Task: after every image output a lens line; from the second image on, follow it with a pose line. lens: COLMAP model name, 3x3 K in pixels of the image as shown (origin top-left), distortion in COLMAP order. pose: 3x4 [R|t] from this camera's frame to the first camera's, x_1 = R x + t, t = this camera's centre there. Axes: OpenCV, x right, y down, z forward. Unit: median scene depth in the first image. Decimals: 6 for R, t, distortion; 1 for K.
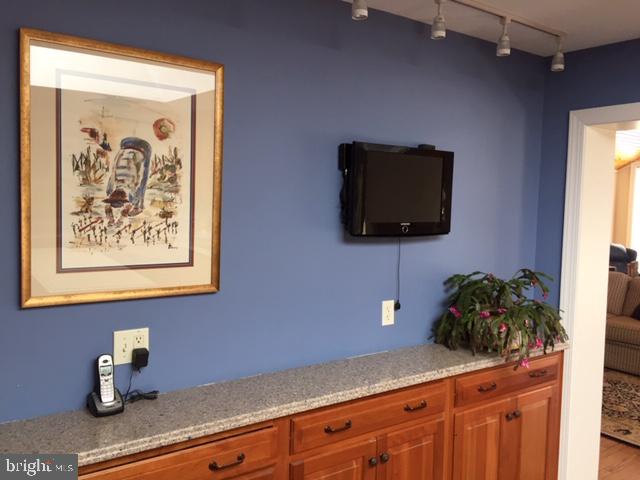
lens RADIAL K [[549.2, 0, 320.6], [0, 549.2, 237.3], [0, 0, 1]] dist [0.066118, -0.058712]
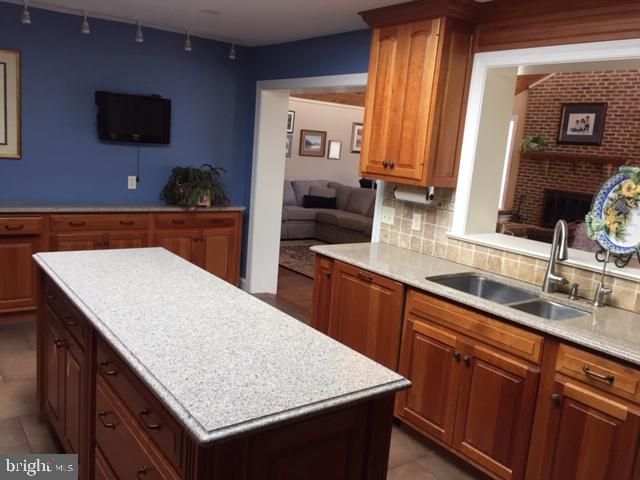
lens RADIAL K [[549.2, 0, 322.5], [0, 549.2, 240.1], [0, 0, 1]] dist [0.066118, -0.058712]
pose [[0.998192, 0.056599, 0.020235, 0.789638], [-0.058555, 0.991675, 0.114681, 0.078364], [-0.013575, -0.115658, 0.993196, -0.998601]]
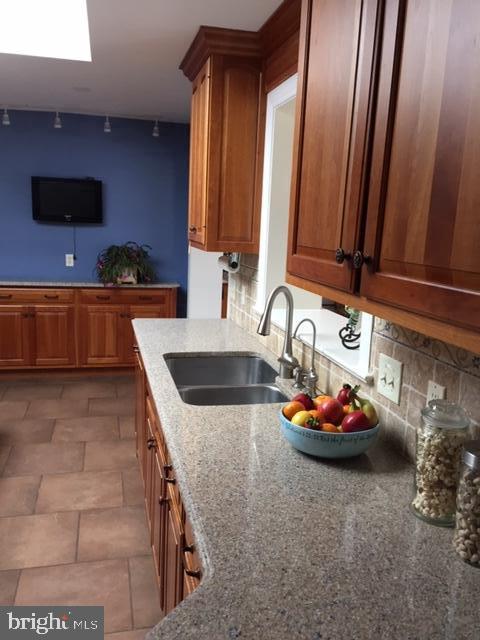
lens RADIAL K [[549.2, 0, 239.1], [0, 549.2, 319.6], [0, 0, 1]] dist [0.066118, -0.058712]
pose [[0.928776, 0.083195, -0.361183, 1.540718], [-0.044398, 0.992439, 0.114430, 0.095152], [0.367972, -0.090244, 0.925447, -0.740253]]
